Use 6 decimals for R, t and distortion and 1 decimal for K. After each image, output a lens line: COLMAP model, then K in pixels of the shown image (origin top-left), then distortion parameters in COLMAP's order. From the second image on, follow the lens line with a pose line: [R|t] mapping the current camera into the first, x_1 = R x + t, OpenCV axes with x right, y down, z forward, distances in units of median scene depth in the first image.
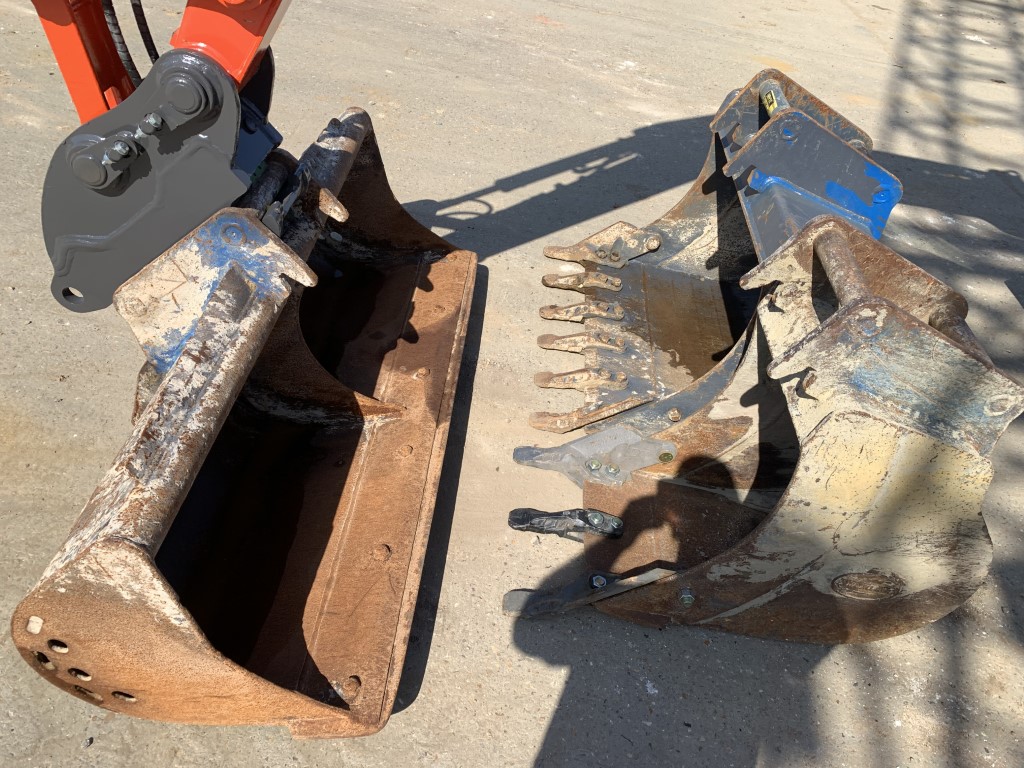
lens RADIAL K [[774.5, 0, 510.2], [0, 774.5, 387.3], [0, 0, 1]] dist [0.038229, -0.039349]
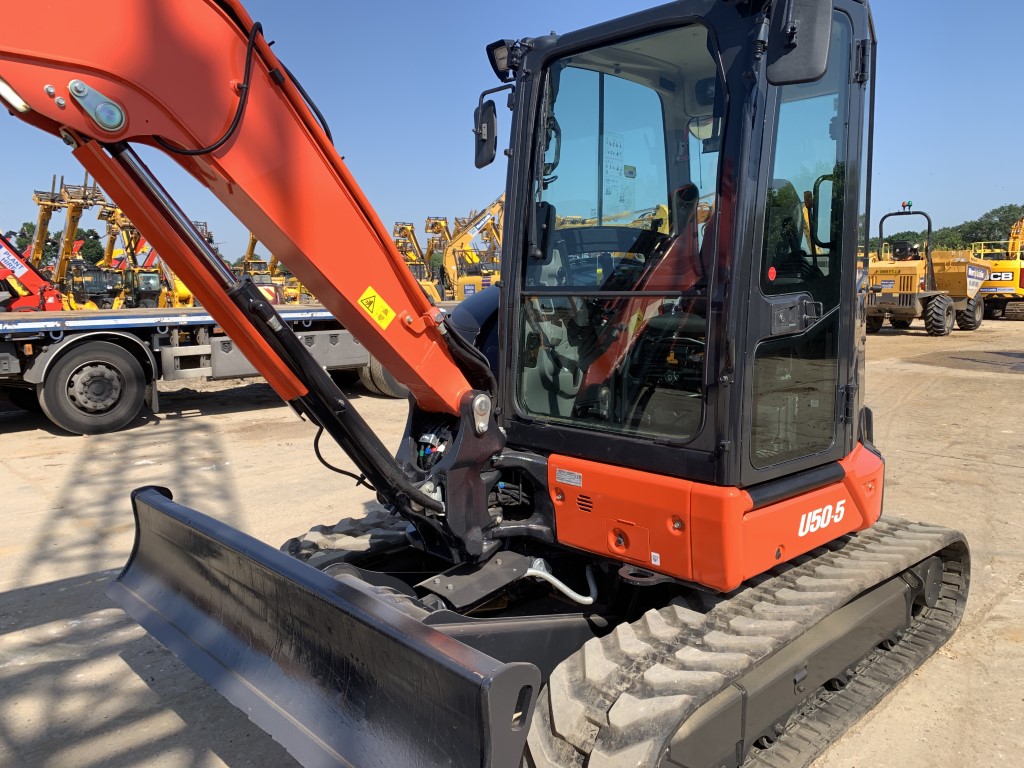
lens RADIAL K [[781.4, 0, 500.0], [0, 781.4, 384.4], [0, 0, 1]] dist [0.027701, -0.011669]
pose [[0.674197, -0.233644, 0.700620, 0.504099], [0.558140, 0.782442, -0.276161, 0.287147], [-0.483671, 0.577231, 0.657926, -0.345168]]
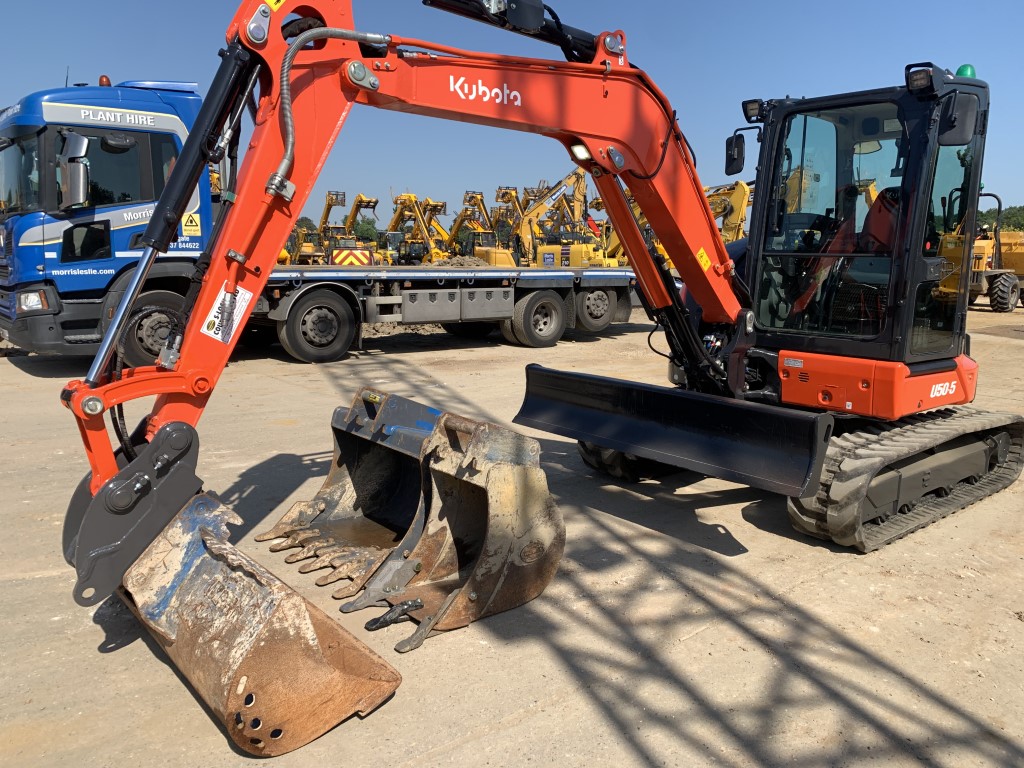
lens RADIAL K [[774.5, 0, 510.2], [0, 774.5, 387.3], [0, 0, 1]] dist [0.038229, -0.039349]
pose [[0.713796, -0.240853, 0.657636, -0.762764], [0.520001, 0.811269, -0.267287, 0.353431], [-0.469143, 0.532760, 0.704324, -0.644480]]
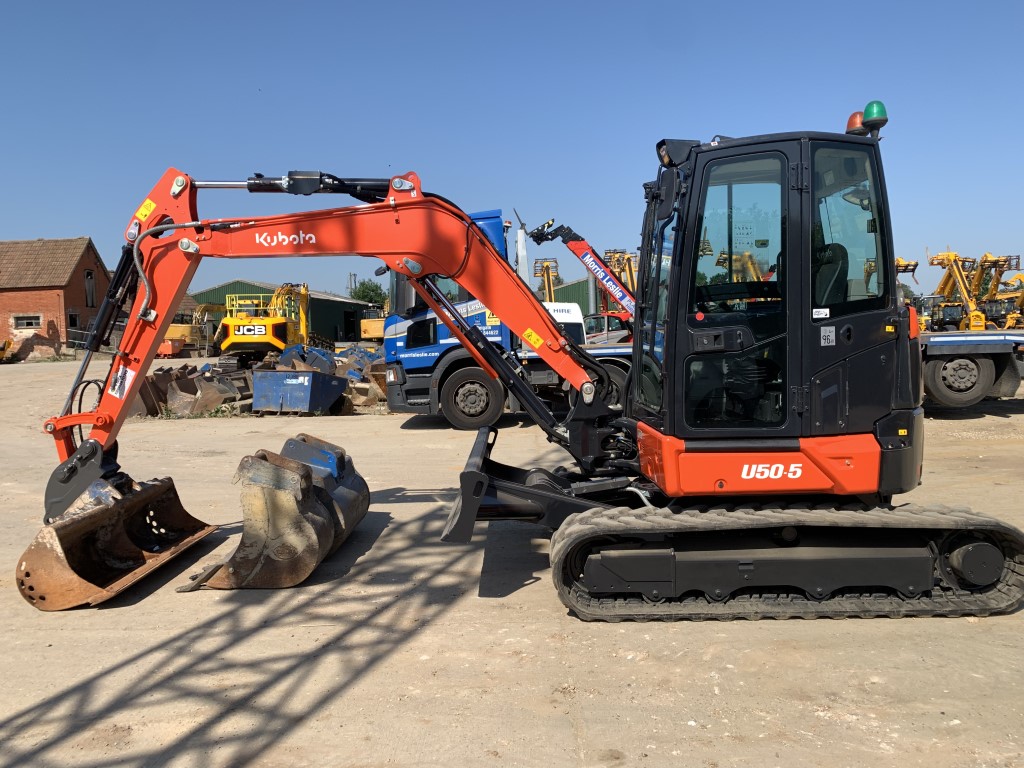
lens RADIAL K [[765.9, 0, 495.4], [0, 765.9, 380.3], [0, 0, 1]] dist [0.009495, -0.001967]
pose [[0.984287, -0.173594, 0.032324, 1.075249], [0.157445, 0.779937, -0.605731, 1.410579], [0.079941, 0.601302, 0.795013, -1.486424]]
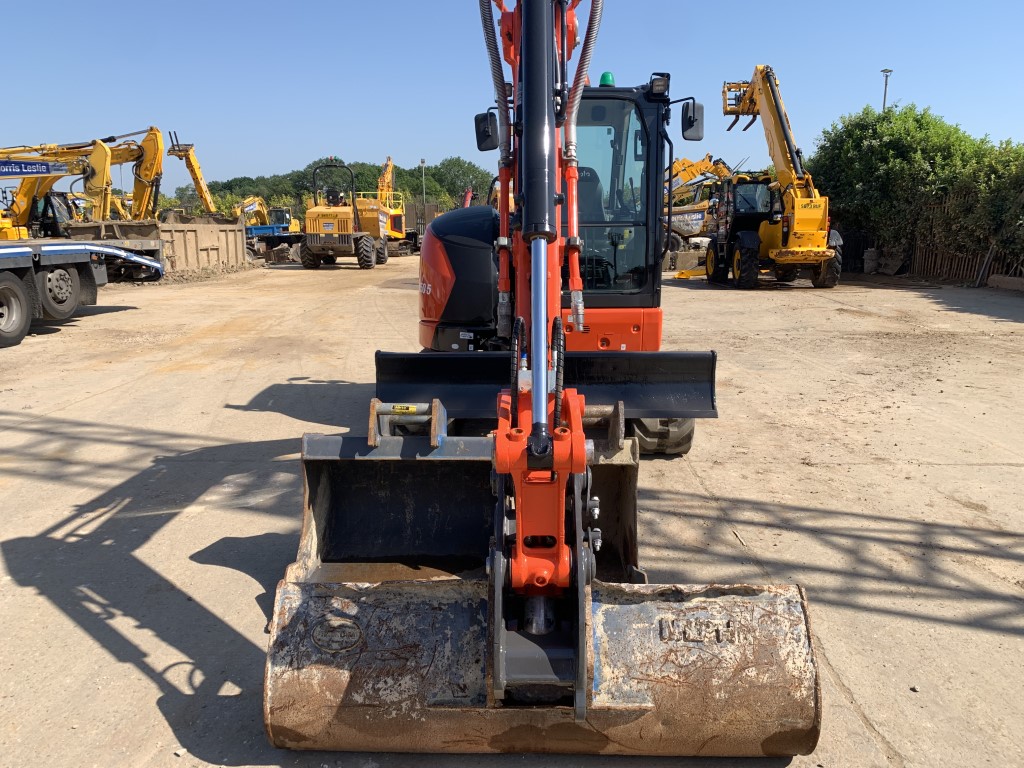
lens RADIAL K [[771.7, 0, 514.4], [0, 771.7, 394.8], [0, 0, 1]] dist [0.044285, -0.067676]
pose [[-0.043755, -0.347413, 0.936691, -1.281286], [0.654006, 0.698806, 0.289734, -0.726055], [-0.755223, 0.625279, 0.196634, 0.457951]]
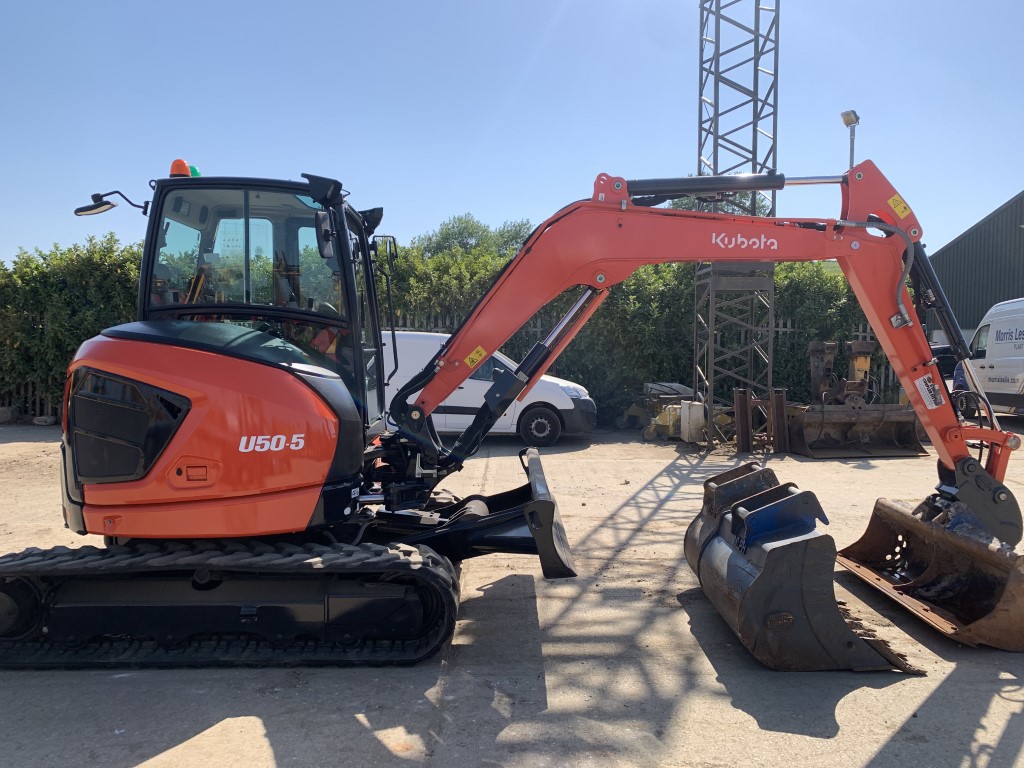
lens RADIAL K [[774.5, 0, 510.2], [0, 774.5, 387.3], [0, 0, 1]] dist [0.038229, -0.039349]
pose [[-0.987420, -0.141174, -0.071219, 1.353150], [-0.151253, 0.711995, 0.685701, -1.978731], [-0.046095, 0.687847, -0.724391, 2.442677]]
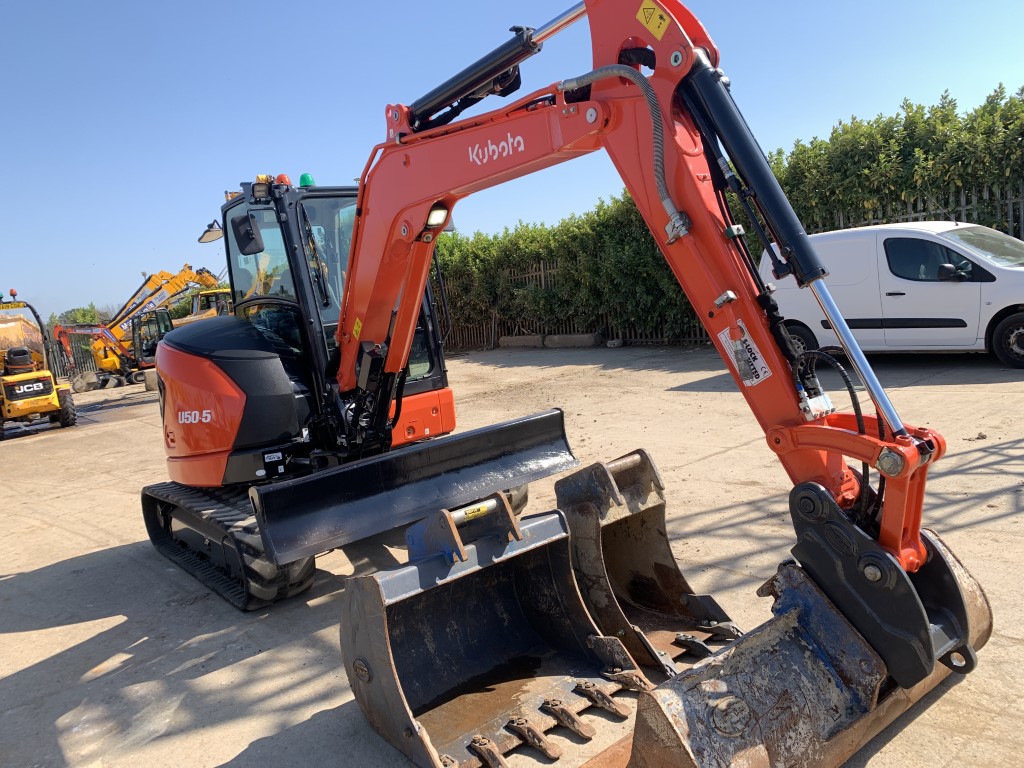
lens RADIAL K [[774.5, 0, 510.2], [0, 774.5, 387.3], [0, 0, 1]] dist [0.038229, -0.039349]
pose [[-0.664184, -0.143260, 0.733714, -0.833173], [0.520198, 0.616306, 0.591237, -1.423301], [-0.536893, 0.774367, -0.334816, 1.303128]]
